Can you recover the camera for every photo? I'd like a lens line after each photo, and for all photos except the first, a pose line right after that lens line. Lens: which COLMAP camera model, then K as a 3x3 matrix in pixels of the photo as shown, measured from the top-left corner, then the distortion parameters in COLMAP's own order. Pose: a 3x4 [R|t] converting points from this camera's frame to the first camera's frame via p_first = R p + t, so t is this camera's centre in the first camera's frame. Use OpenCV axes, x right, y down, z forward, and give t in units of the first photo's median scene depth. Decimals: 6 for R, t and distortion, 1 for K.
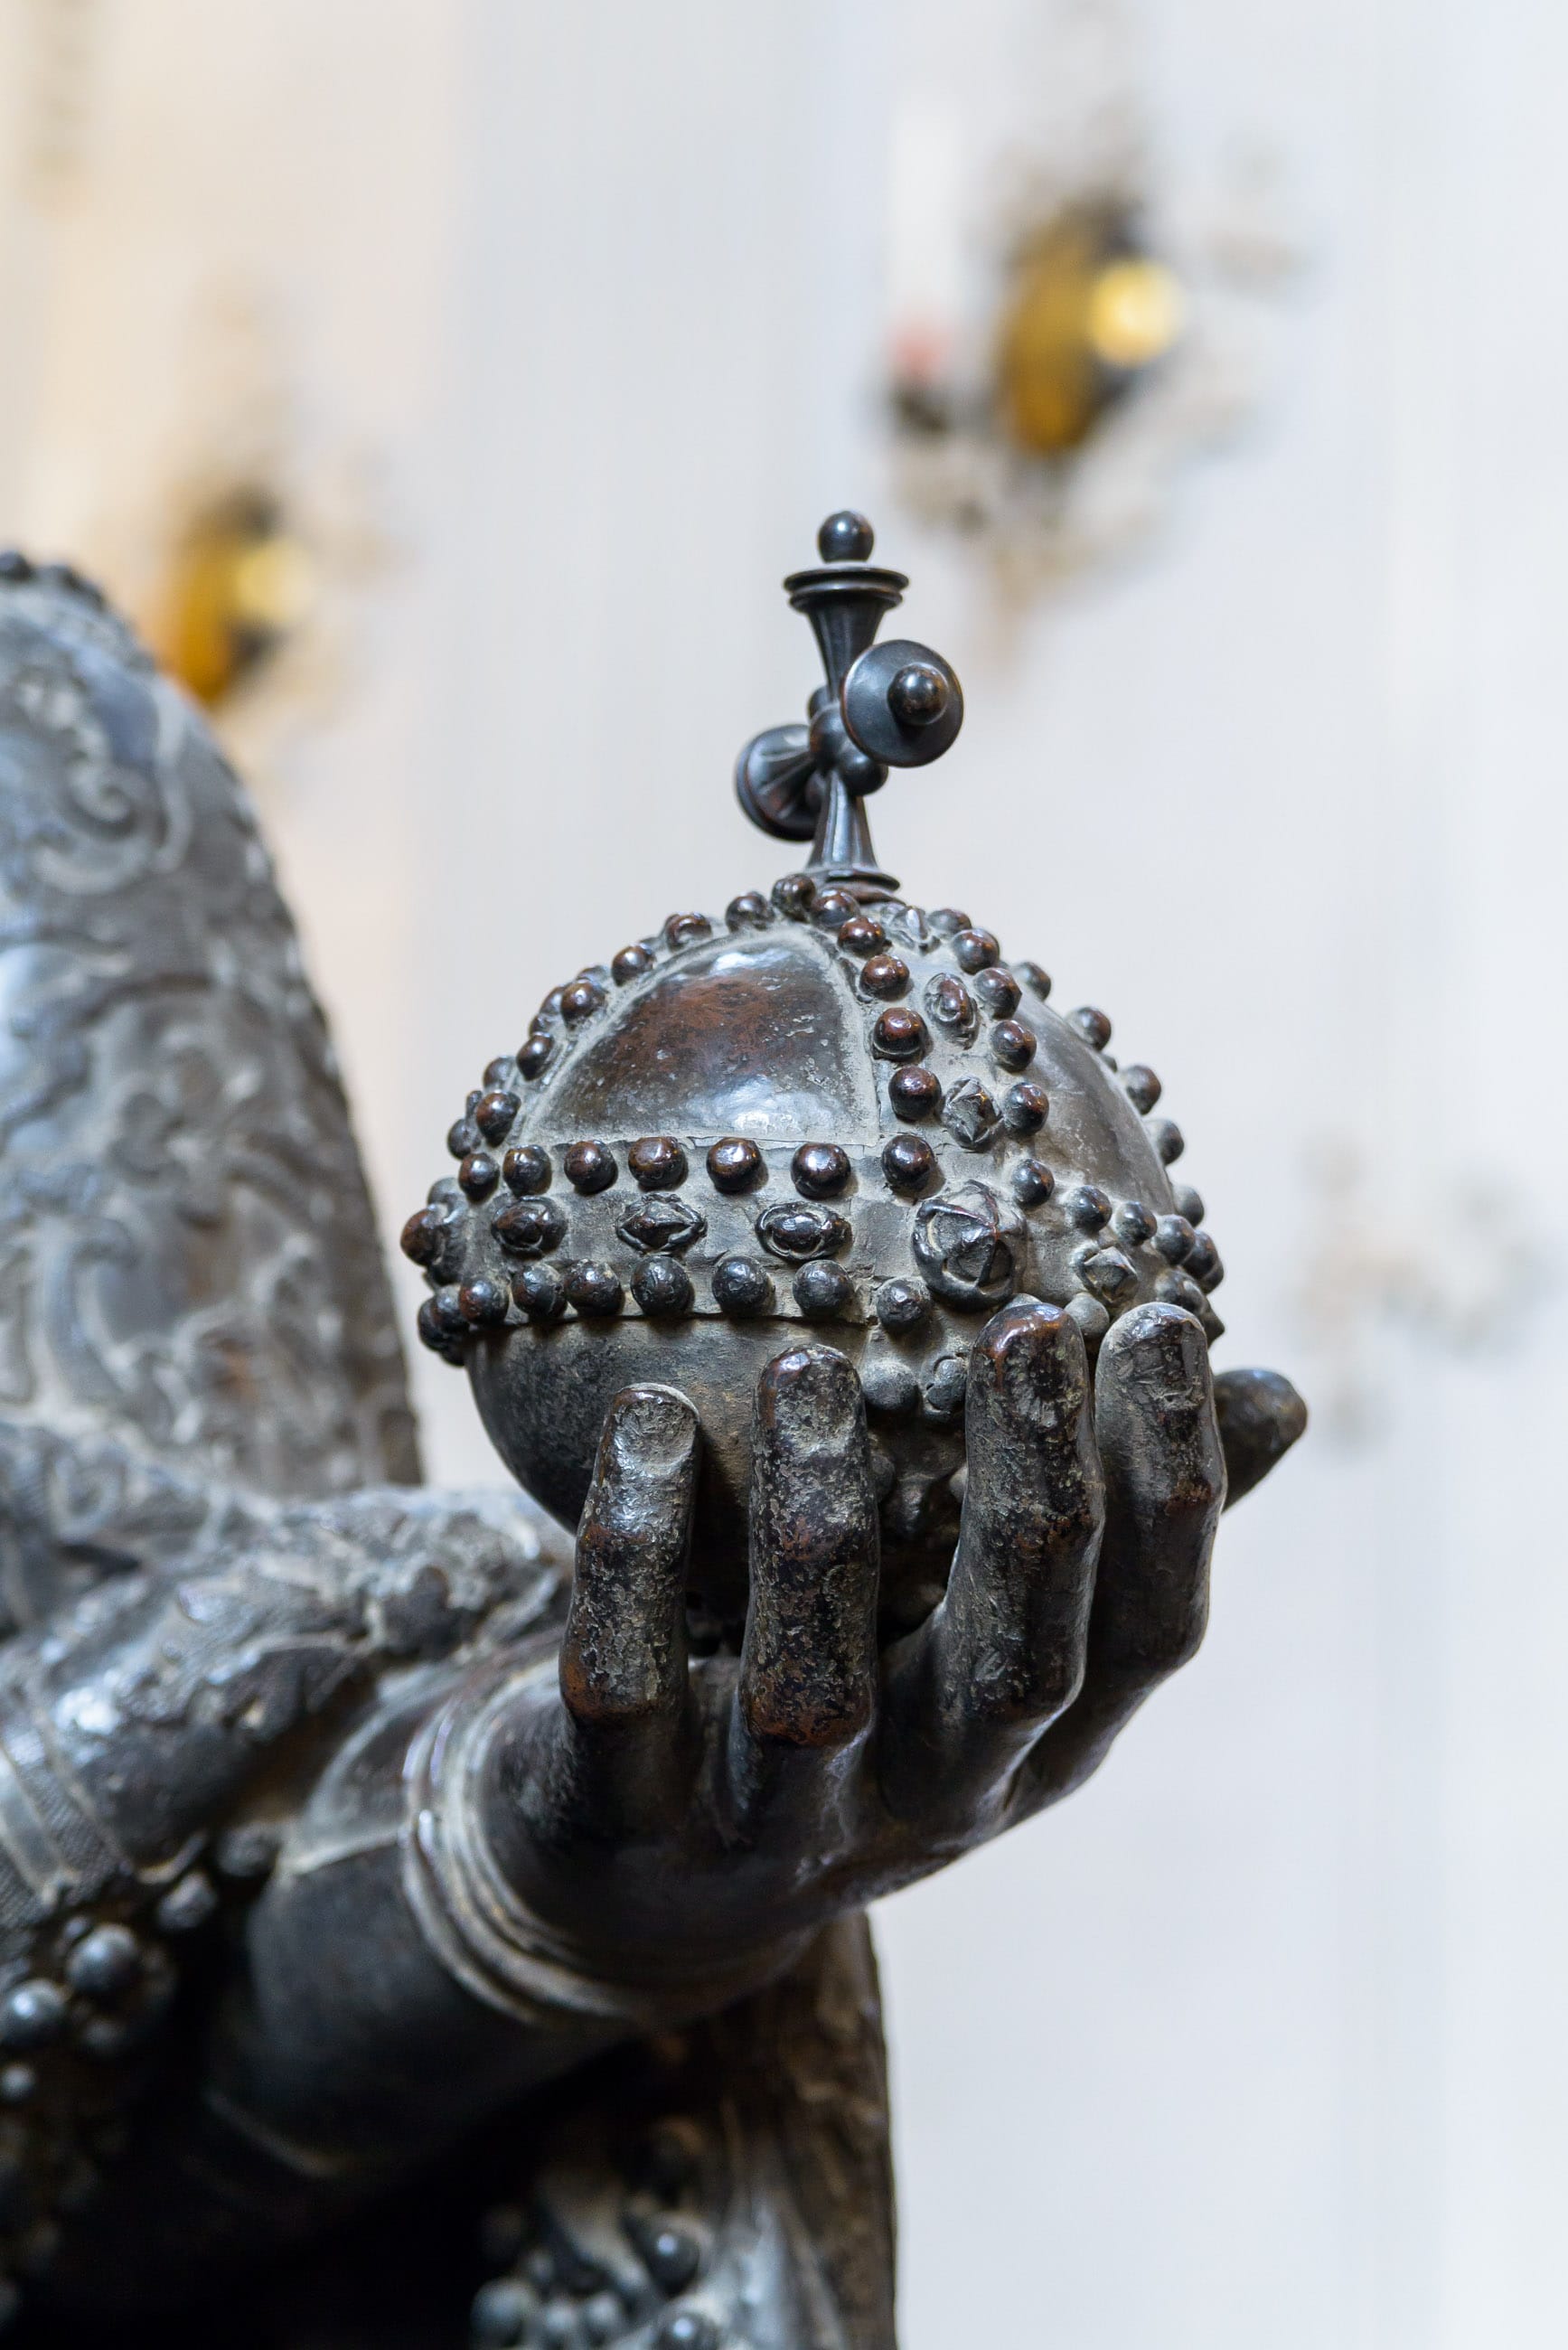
lens RADIAL K [[5396.7, 0, 784.4], [0, 5396.7, 1169.7], [0, 0, 1]] dist [0.043360, 0.000000]
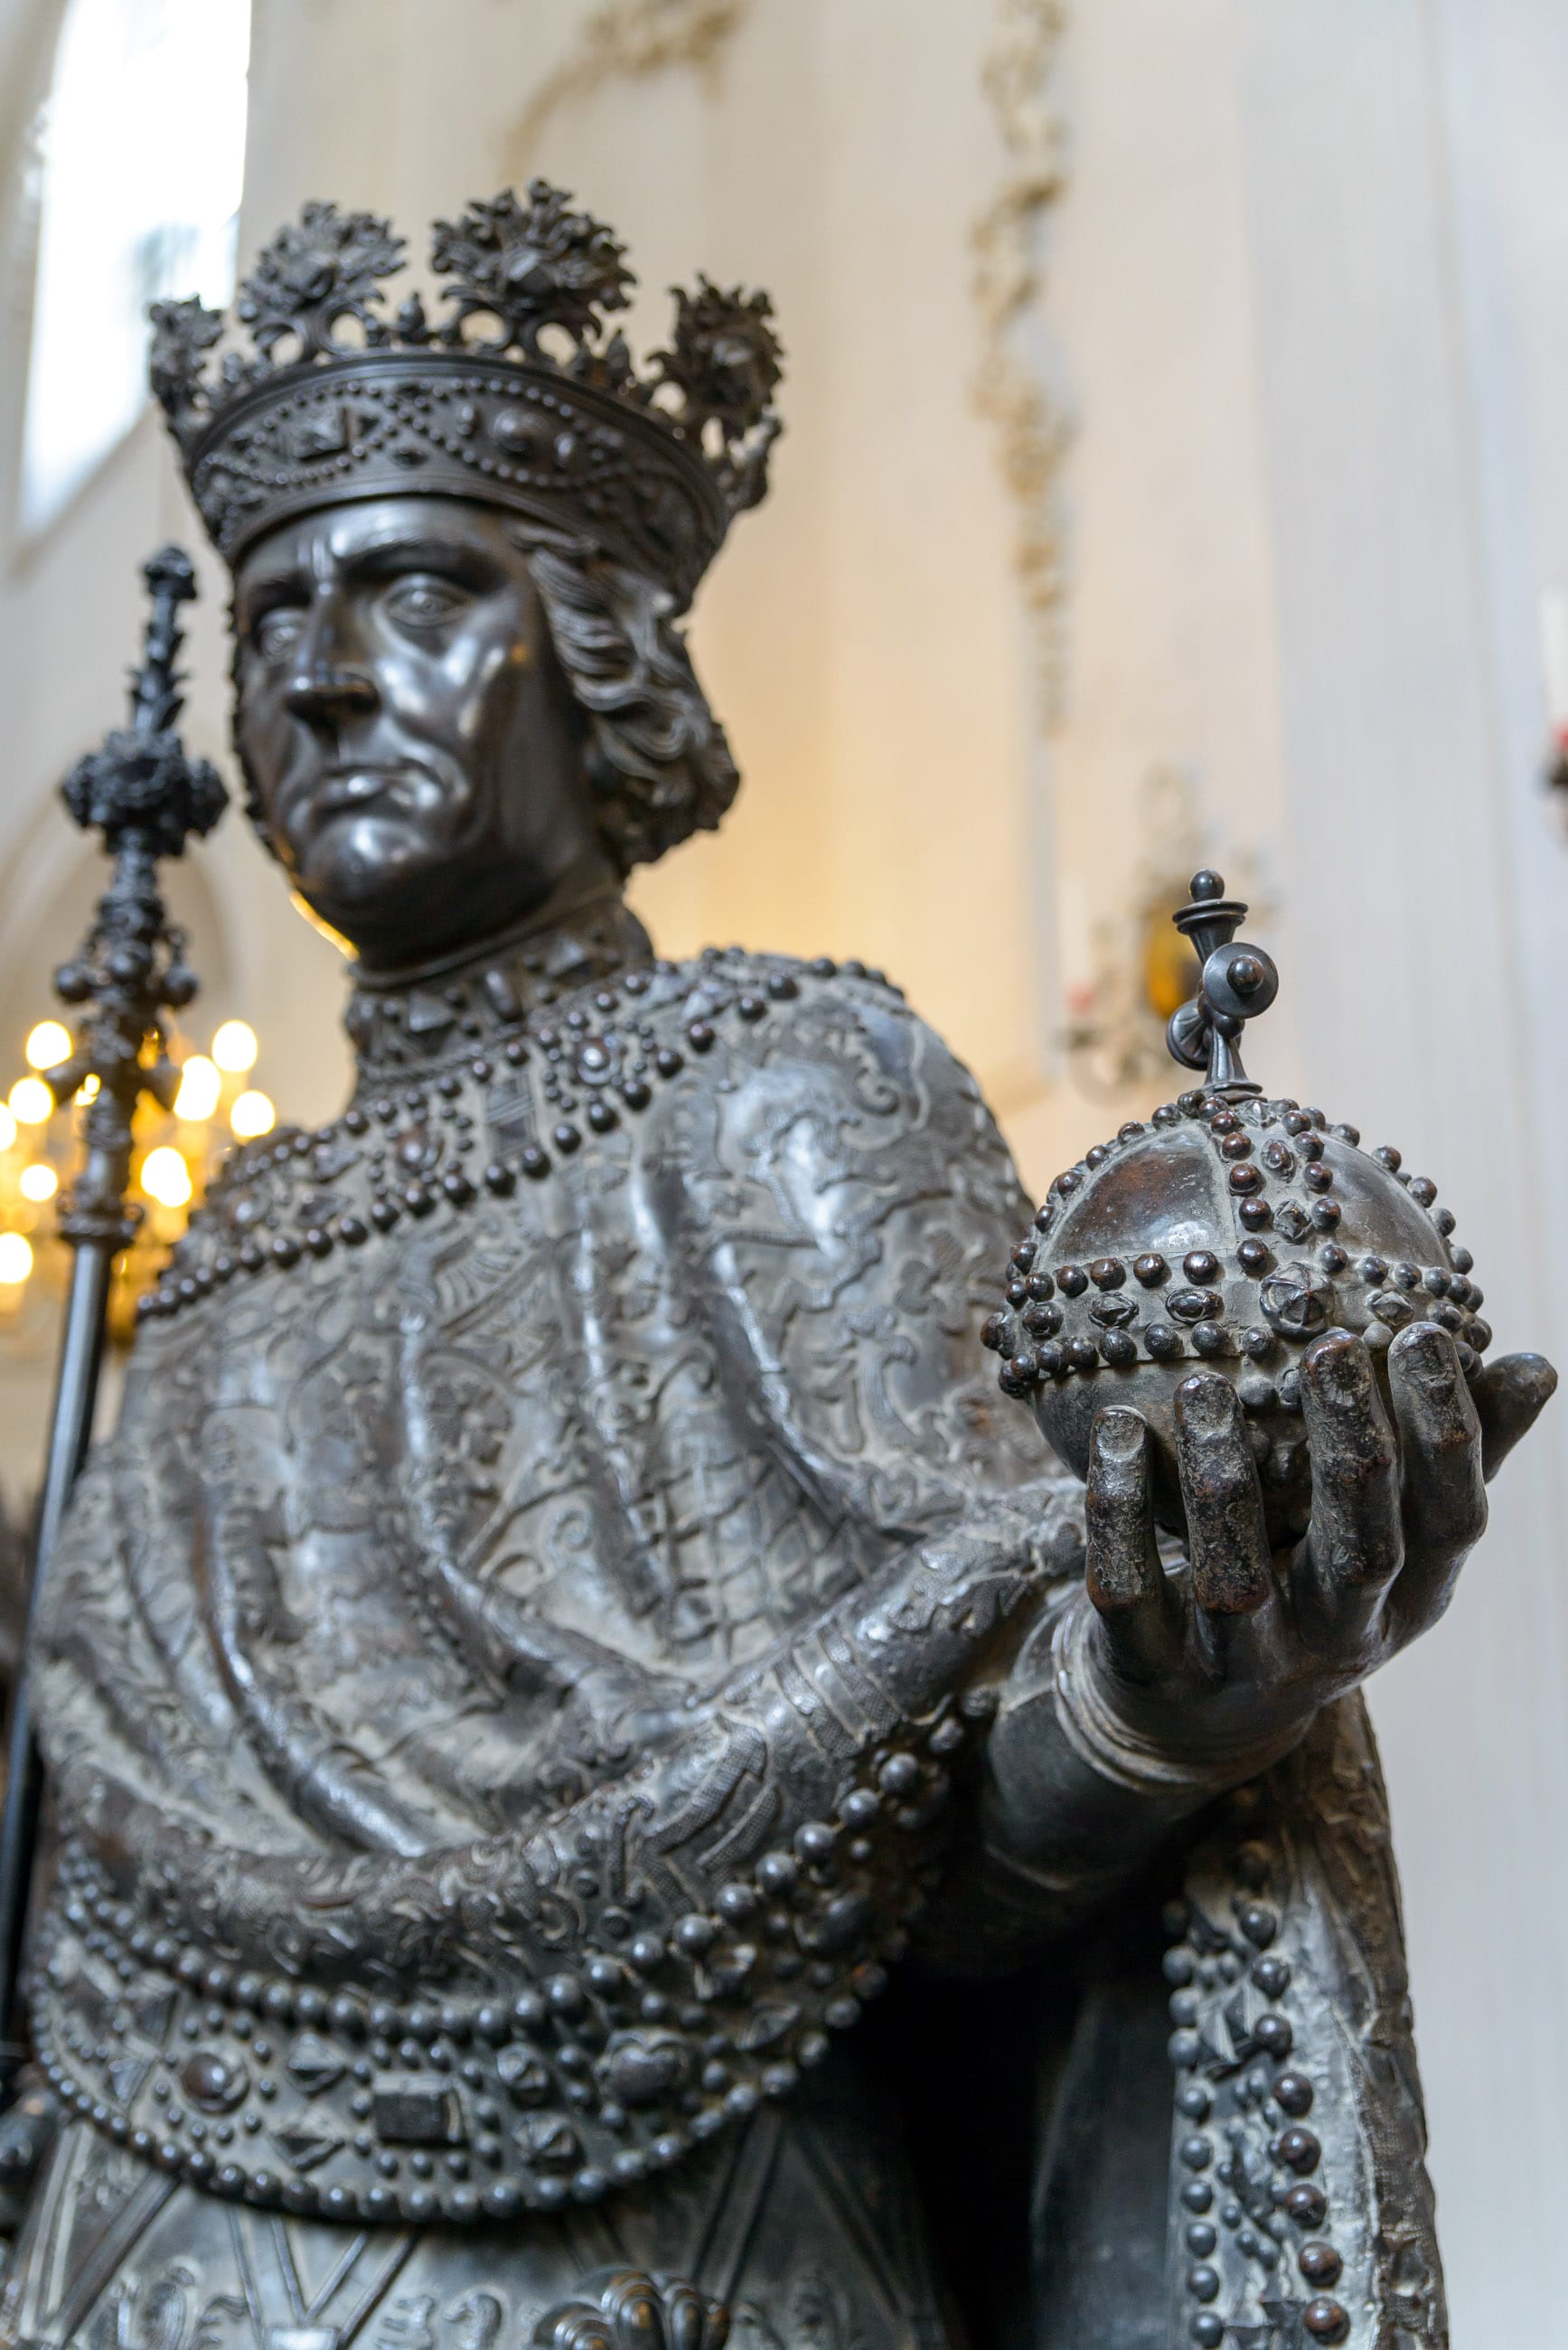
lens RADIAL K [[3175.3, 0, 785.8], [0, 3175.3, 1184.4], [0, 0, 1]] dist [0.026245, 0.000000]
pose [[0.961255, -0.126631, -0.244852, 0.110797], [0.118428, 0.991802, -0.048001, 0.005884], [0.248923, 0.017143, 0.968371, 0.017022]]
